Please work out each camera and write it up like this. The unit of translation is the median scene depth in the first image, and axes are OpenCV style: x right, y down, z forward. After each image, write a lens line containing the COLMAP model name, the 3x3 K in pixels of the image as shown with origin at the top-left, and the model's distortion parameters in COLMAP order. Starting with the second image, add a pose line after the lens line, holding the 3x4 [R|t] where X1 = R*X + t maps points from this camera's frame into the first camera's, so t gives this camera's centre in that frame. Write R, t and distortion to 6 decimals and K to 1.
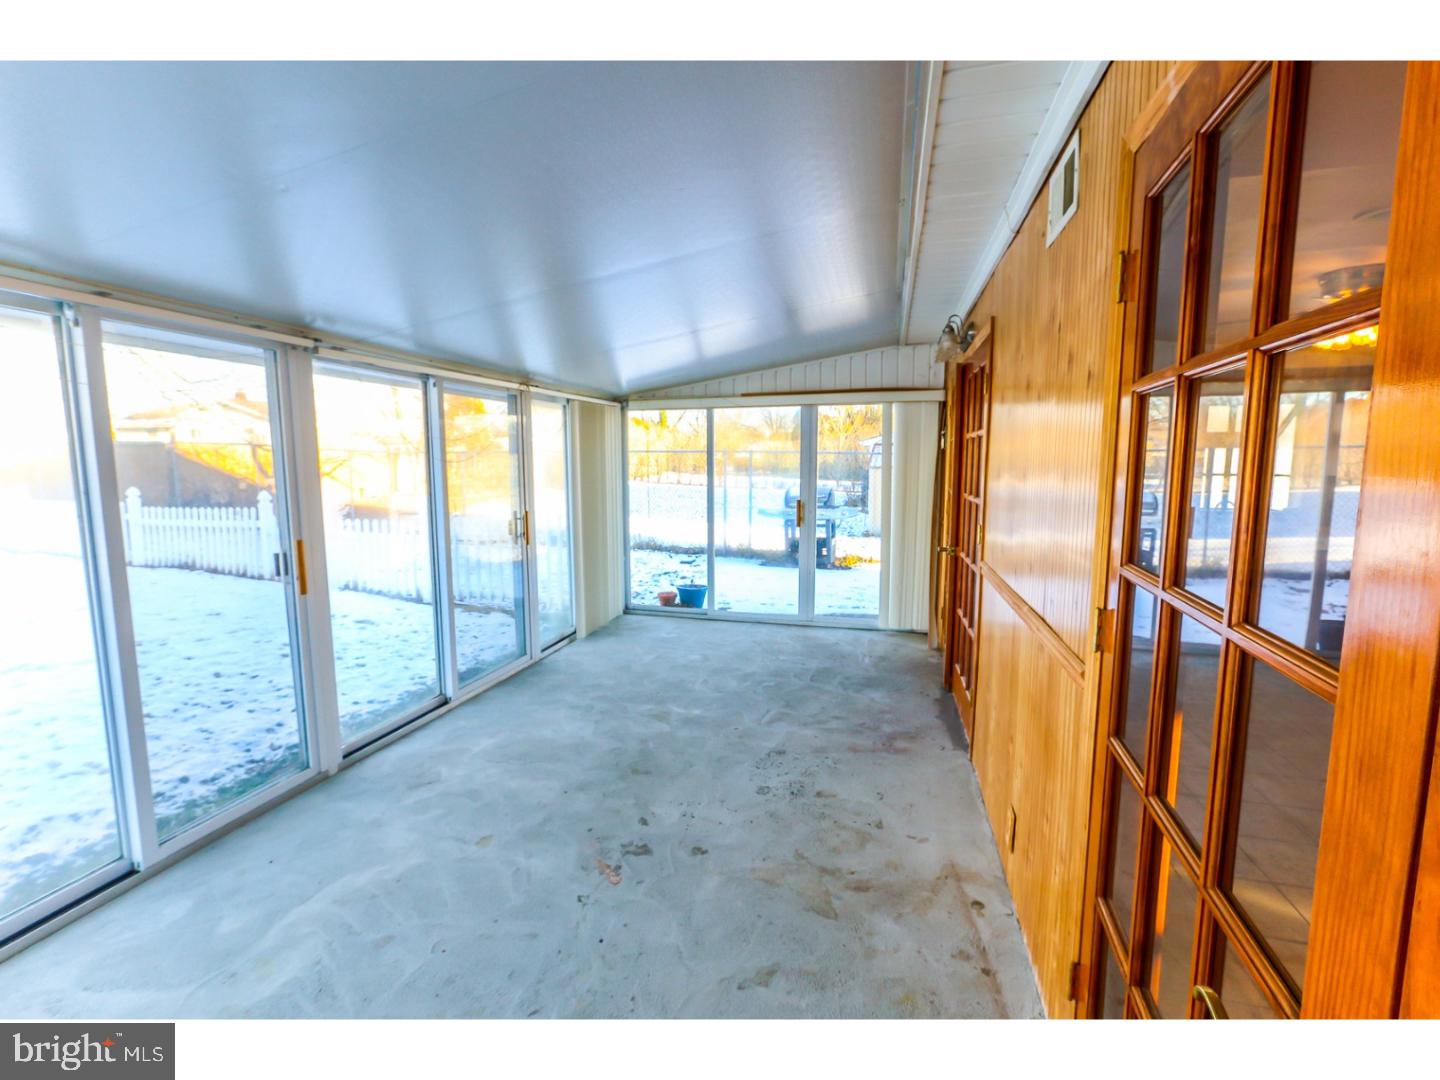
lens RADIAL K [[647.0, 0, 716.6], [0, 647.0, 529.7], [0, 0, 1]] dist [-0.018191, 0.010028]
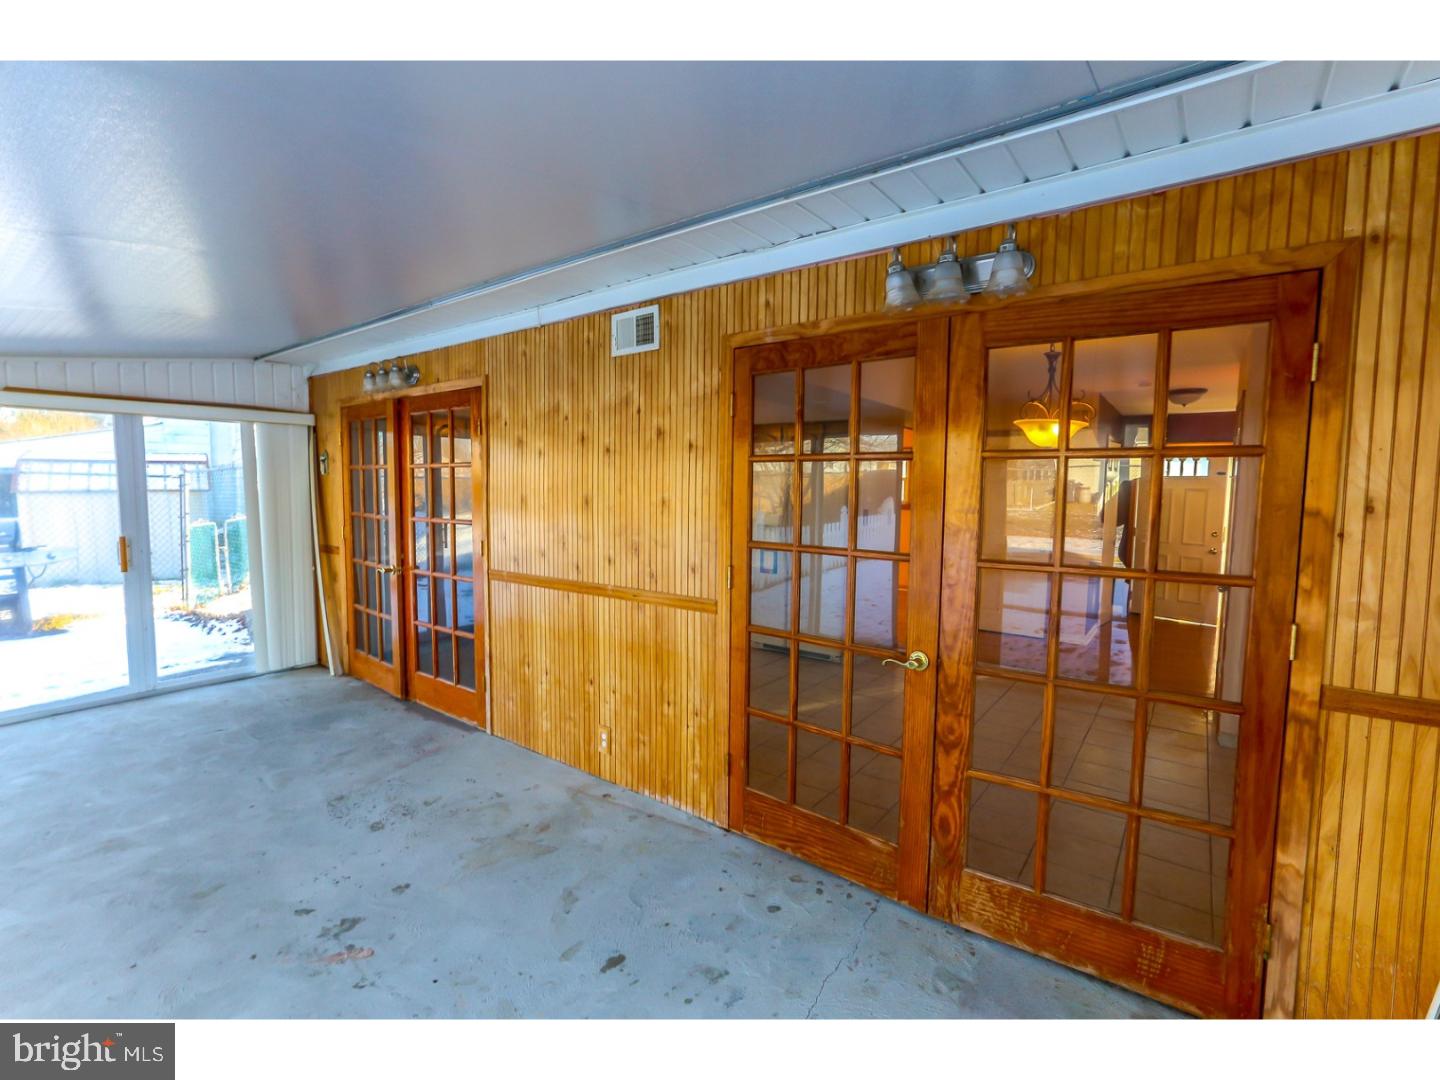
lens RADIAL K [[647.0, 0, 709.8], [0, 647.0, 542.3], [0, 0, 1]] dist [-0.018191, 0.010028]
pose [[0.387084, -0.073059, 0.919145, -0.465193], [0.087858, 0.995243, 0.042107, -0.015725], [-0.917849, 0.064456, 0.391662, 0.102962]]
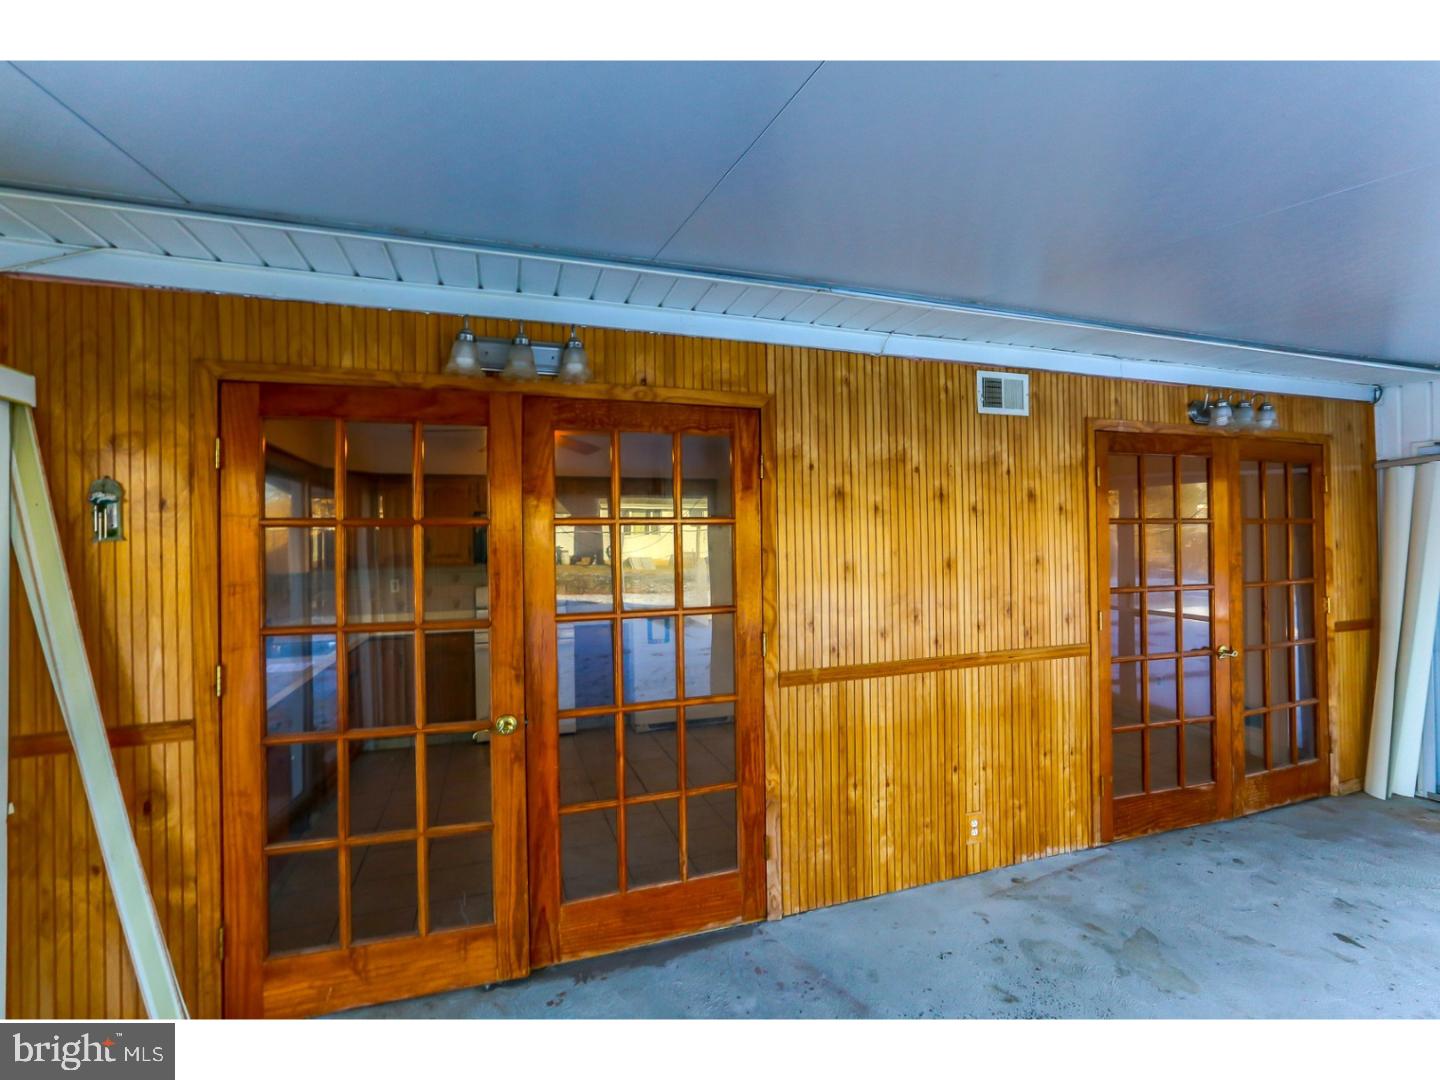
lens RADIAL K [[647.0, 0, 708.8], [0, 647.0, 542.9], [0, 0, 1]] dist [-0.018191, 0.010028]
pose [[-0.548688, 0.009808, 0.835970, -0.214560], [0.105084, 0.992810, 0.057324, -0.150691], [-0.829397, 0.119300, -0.545773, 1.264339]]
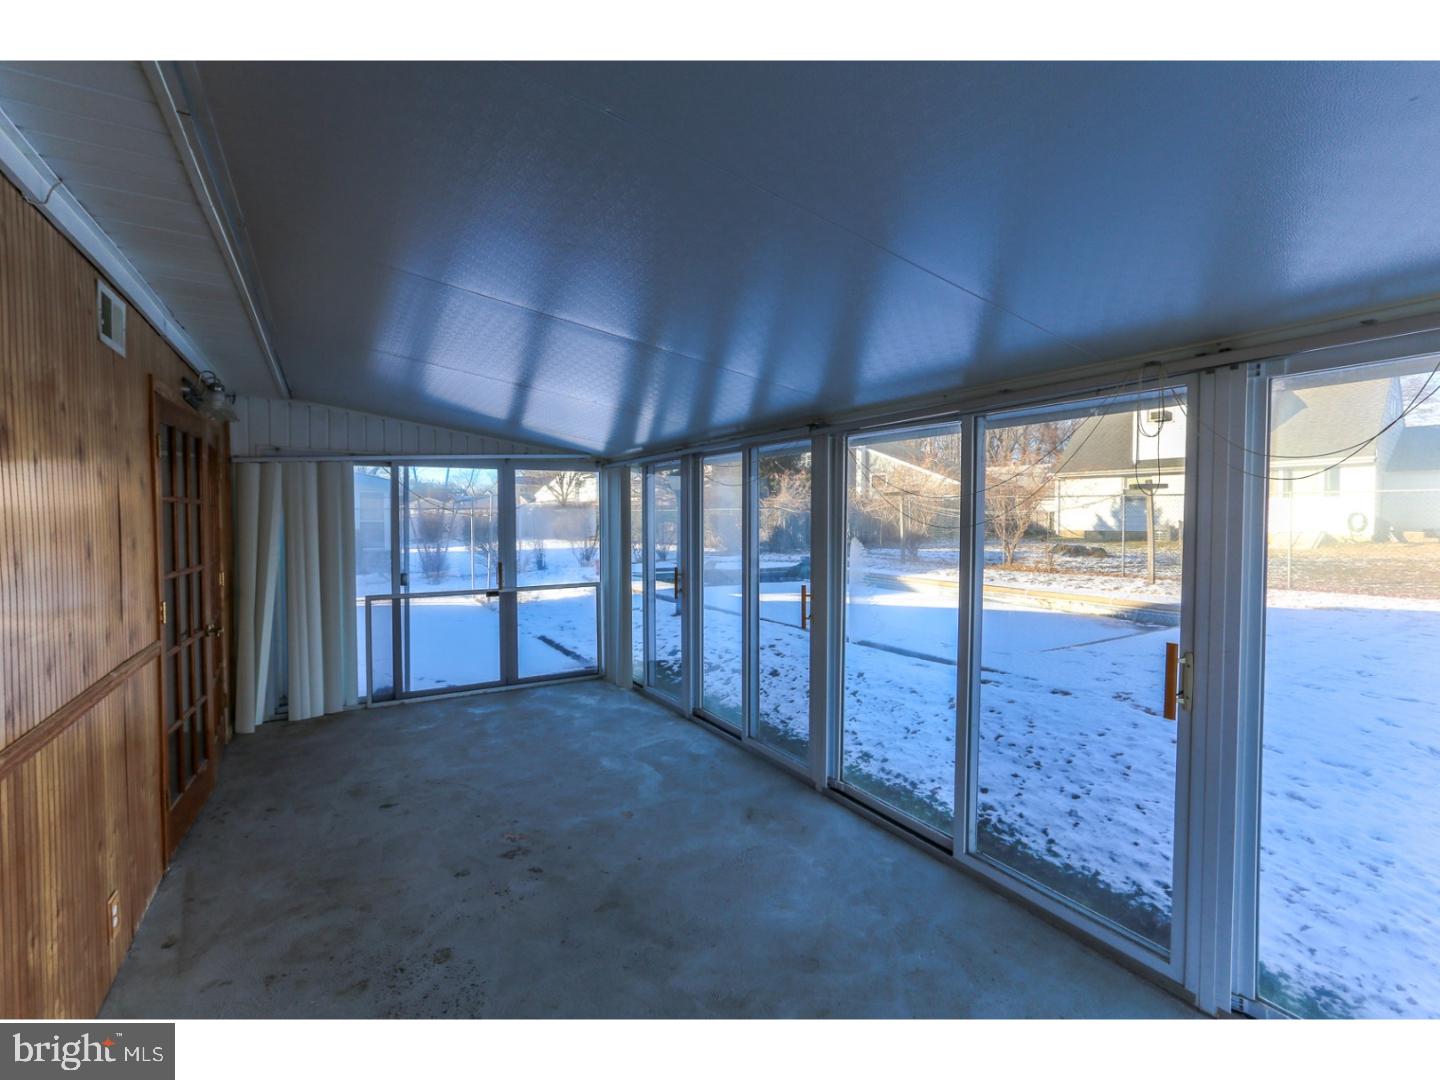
lens RADIAL K [[647.0, 0, 718.5], [0, 647.0, 539.1], [0, 0, 1]] dist [-0.018191, 0.010028]
pose [[-0.698092, 0.027445, -0.715482, 0.298221], [-0.074671, 0.991026, 0.110870, -0.158819], [0.712104, 0.130823, -0.689777, 1.336939]]
